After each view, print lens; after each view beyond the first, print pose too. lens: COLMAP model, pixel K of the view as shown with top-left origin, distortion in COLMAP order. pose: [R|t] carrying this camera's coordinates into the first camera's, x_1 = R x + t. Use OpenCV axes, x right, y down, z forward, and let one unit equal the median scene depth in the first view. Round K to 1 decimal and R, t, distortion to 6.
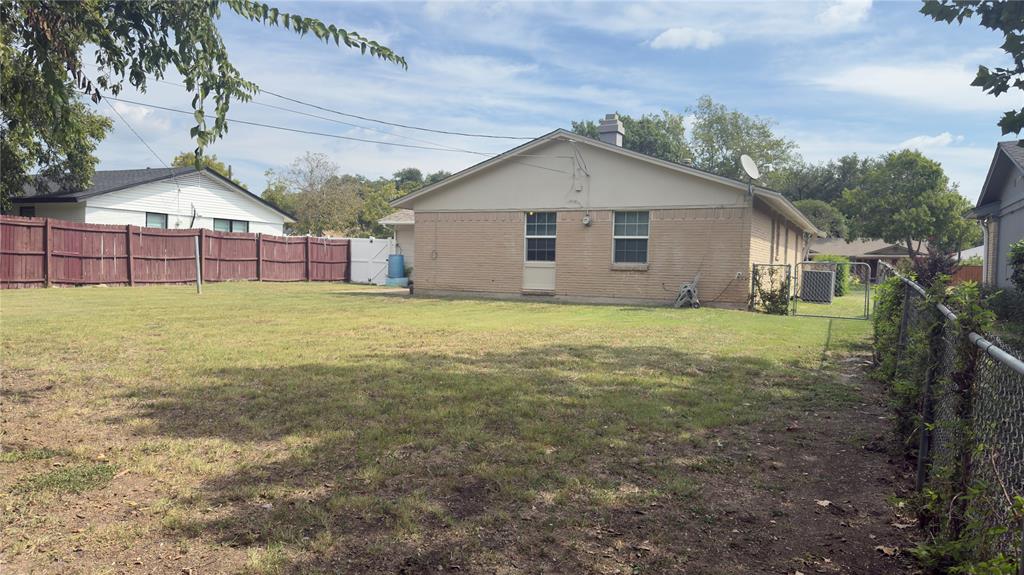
lens RADIAL K [[724.0, 0, 511.6], [0, 724.0, 293.1], [0, 0, 1]] dist [0.103466, -0.161992]
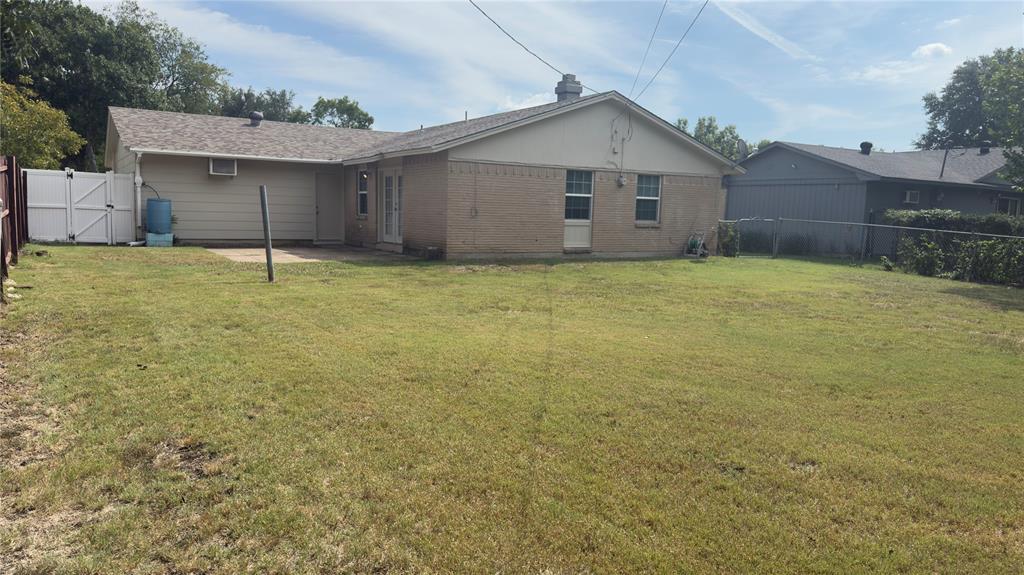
lens RADIAL K [[724.0, 0, 511.6], [0, 724.0, 293.1], [0, 0, 1]] dist [0.103466, -0.161992]
pose [[0.532241, -0.103598, 0.840231, -0.873669], [0.016344, 0.993557, 0.112149, -0.057273], [-0.846435, -0.045957, 0.530505, 0.538646]]
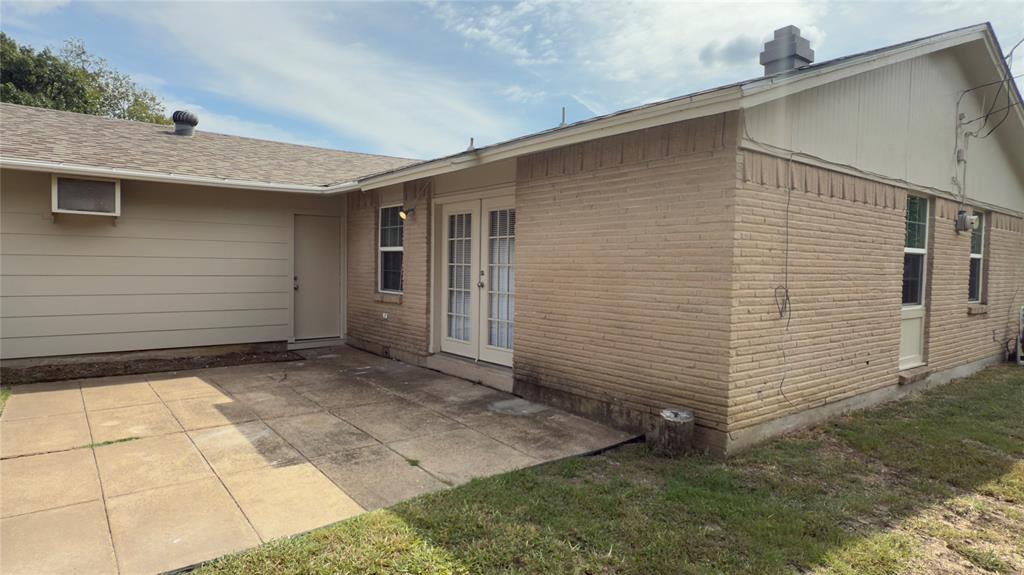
lens RADIAL K [[616.1, 0, 512.0], [0, 616.1, 287.5], [0, 0, 1]] dist [0.001775, 0.000400]
pose [[0.442182, -0.048515, 0.895612, -0.407134], [0.026051, 0.998809, 0.041243, -0.077718], [-0.896547, 0.005095, 0.442920, 1.059108]]
